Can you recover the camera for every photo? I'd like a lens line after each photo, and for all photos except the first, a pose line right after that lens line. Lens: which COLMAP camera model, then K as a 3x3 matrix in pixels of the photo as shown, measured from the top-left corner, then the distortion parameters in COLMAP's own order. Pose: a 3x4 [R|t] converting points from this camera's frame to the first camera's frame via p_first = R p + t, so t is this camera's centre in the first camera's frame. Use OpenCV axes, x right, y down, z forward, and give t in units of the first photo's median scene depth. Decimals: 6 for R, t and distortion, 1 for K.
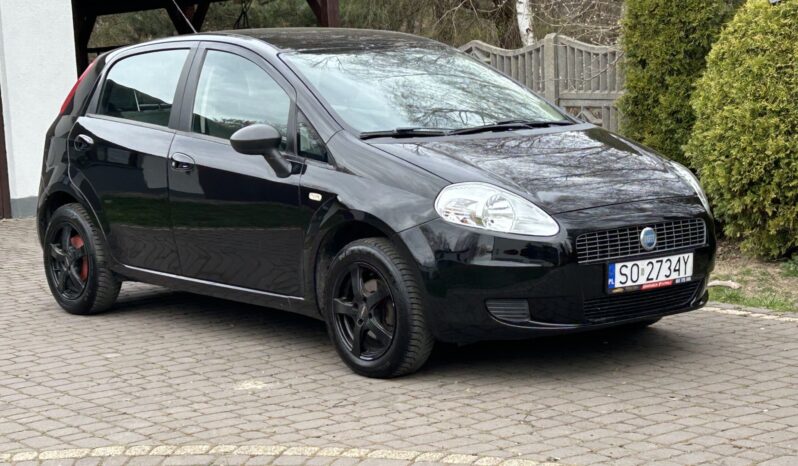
lens RADIAL K [[1646.6, 0, 399.3], [0, 1646.6, 233.4], [0, 0, 1]] dist [0.003753, 0.000000]
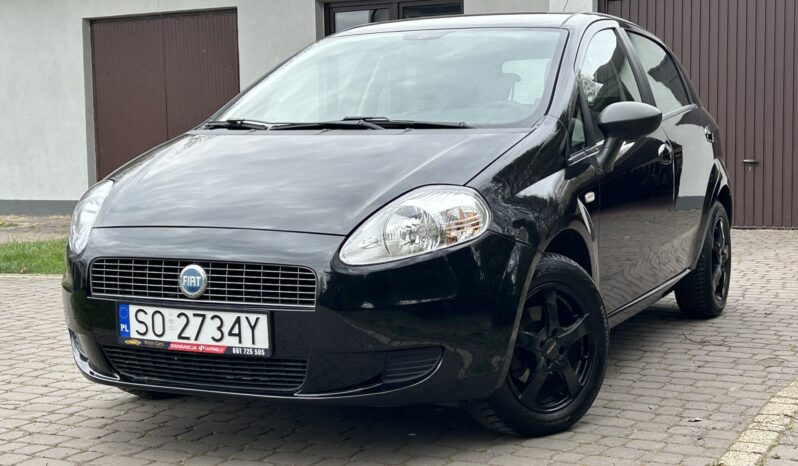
lens RADIAL K [[1287.0, 0, 399.9], [0, 1287.0, 234.3], [0, 0, 1]] dist [0.208517, 0.000000]
pose [[0.431852, 0.112707, -0.894875, 0.684416], [-0.102927, 0.991839, 0.075248, -0.067566], [0.896052, 0.059610, 0.439928, 0.834222]]
